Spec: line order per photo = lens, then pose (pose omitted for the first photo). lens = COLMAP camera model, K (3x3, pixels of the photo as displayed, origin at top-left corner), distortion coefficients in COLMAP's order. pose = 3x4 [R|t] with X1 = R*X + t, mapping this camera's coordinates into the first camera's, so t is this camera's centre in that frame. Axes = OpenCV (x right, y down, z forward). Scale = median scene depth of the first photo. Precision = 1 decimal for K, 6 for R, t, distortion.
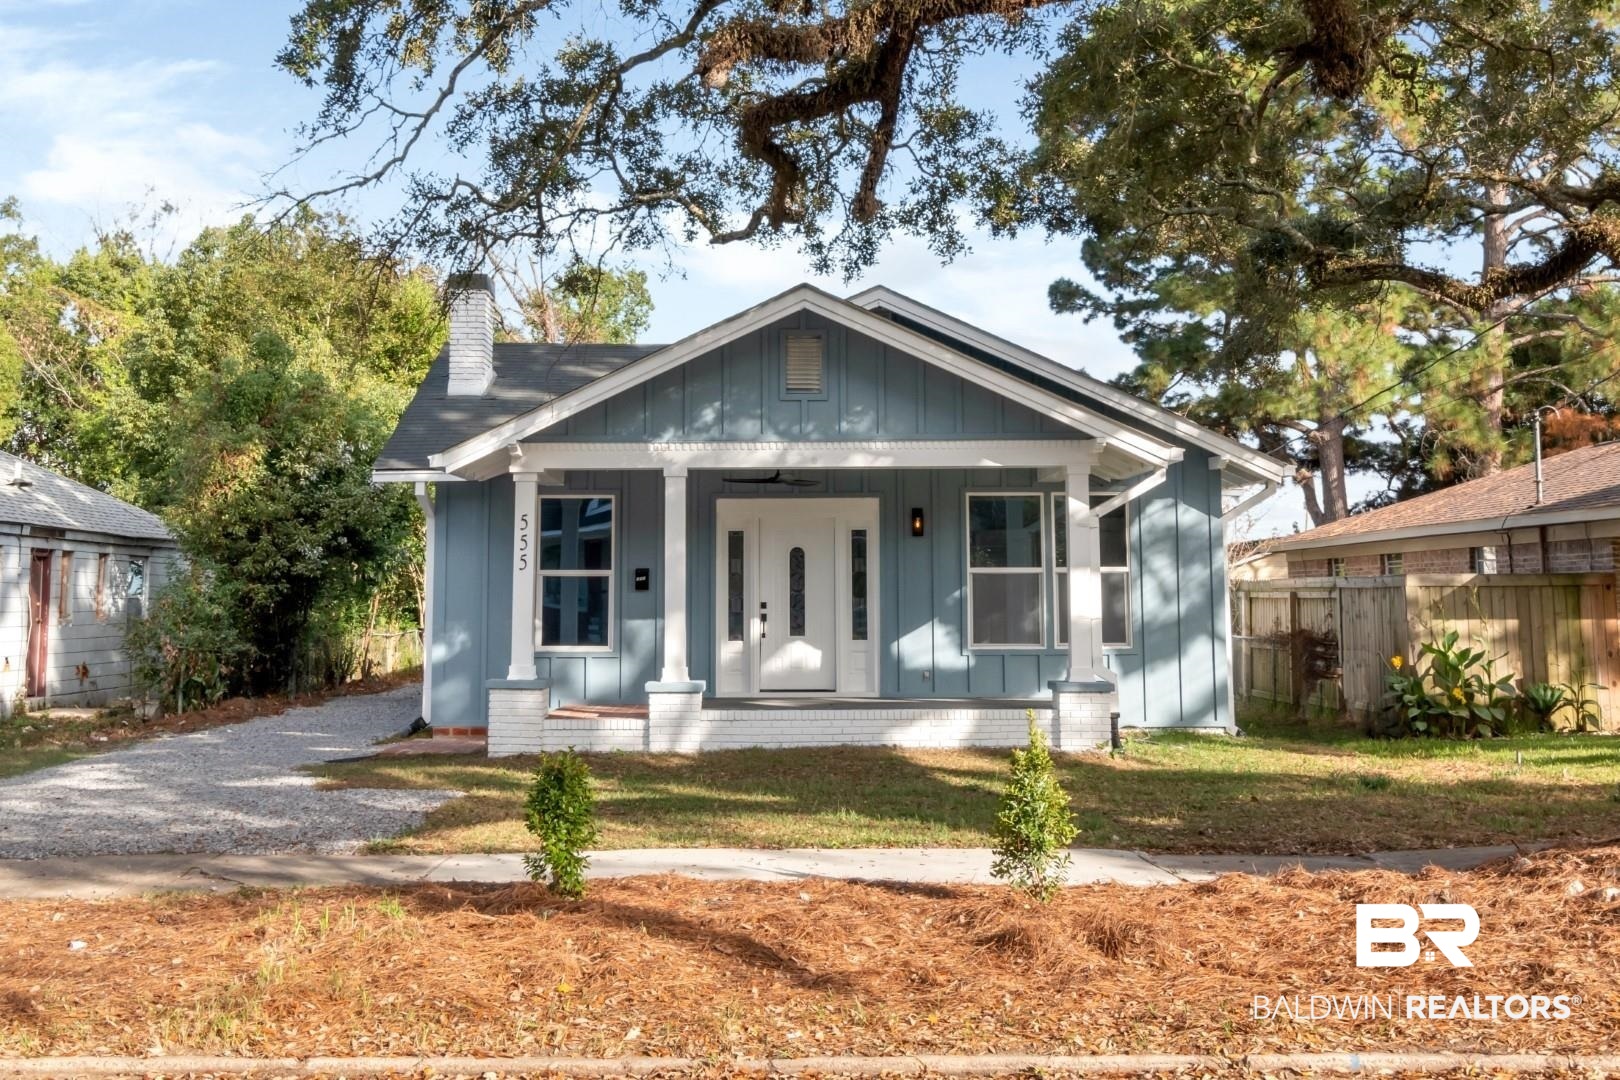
lens RADIAL K [[1293.9, 0, 804.0], [0, 1293.9, 531.5], [0, 0, 1]] dist [-0.000110, 0.001648]
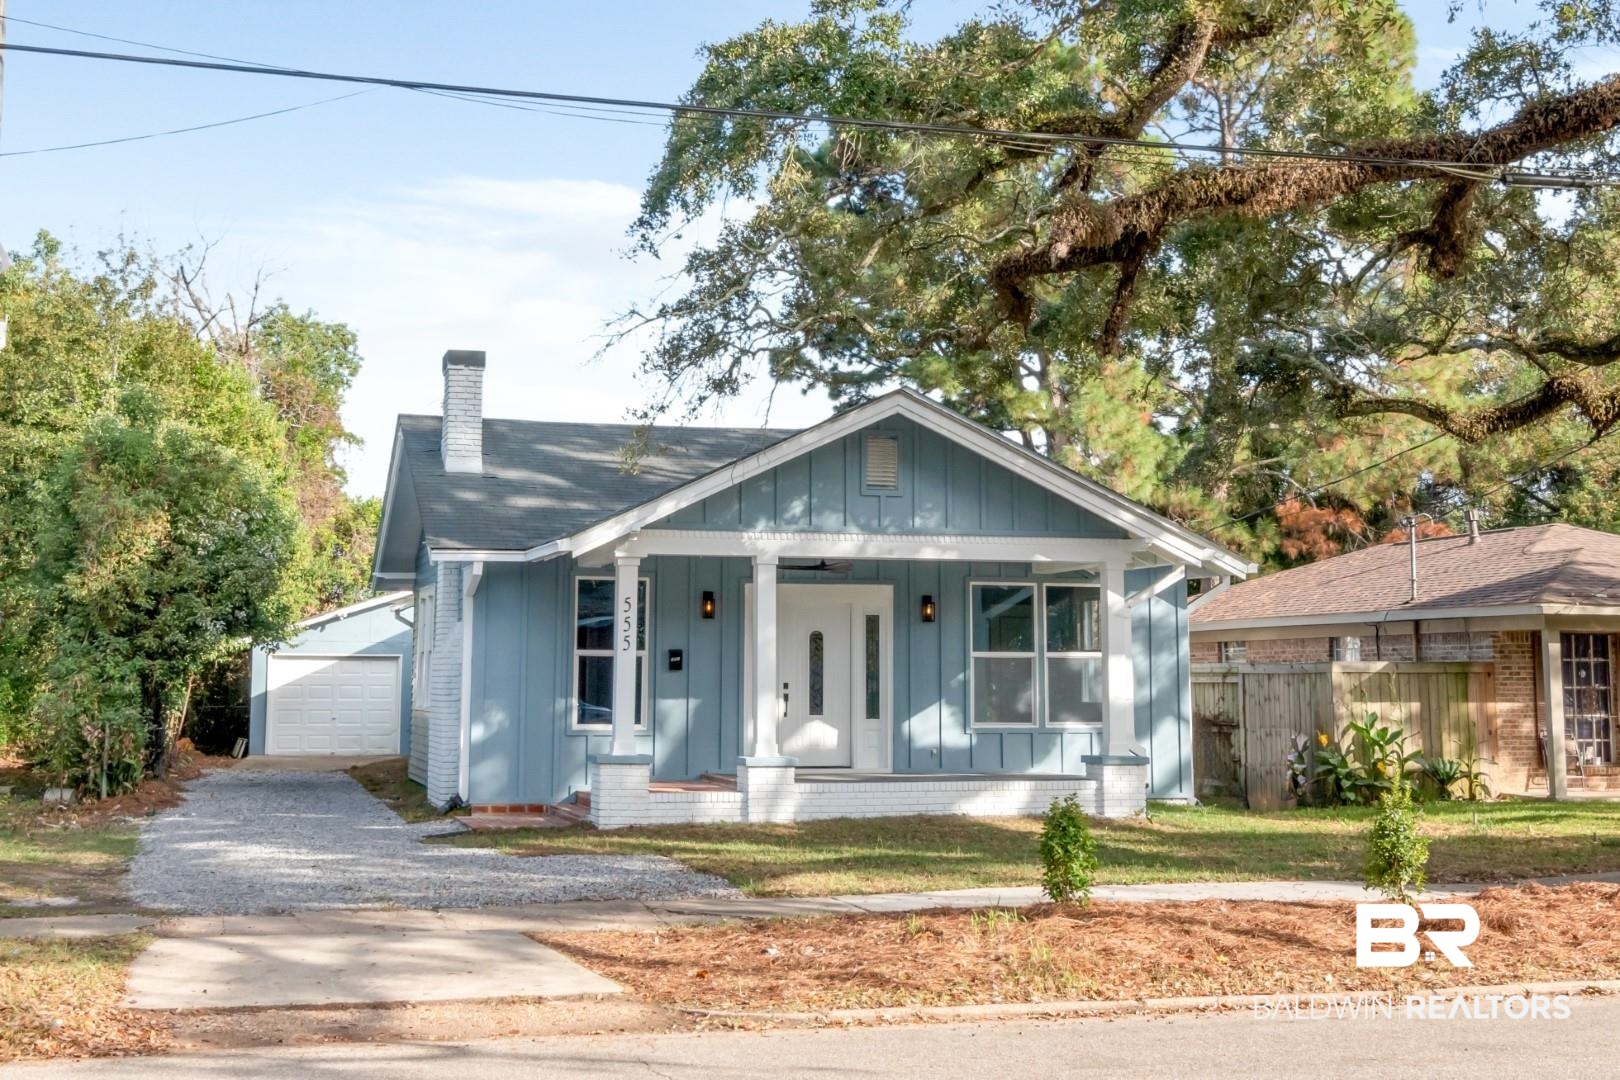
lens RADIAL K [[1358.2, 0, 809.9], [0, 1358.2, 602.7], [0, 0, 1]] dist [0.003153, -0.000635]
pose [[0.982269, 0.017792, 0.186629, -0.217285], [-0.016783, 0.999835, -0.006983, -0.002856], [-0.186722, 0.003727, 0.982406, -0.083552]]
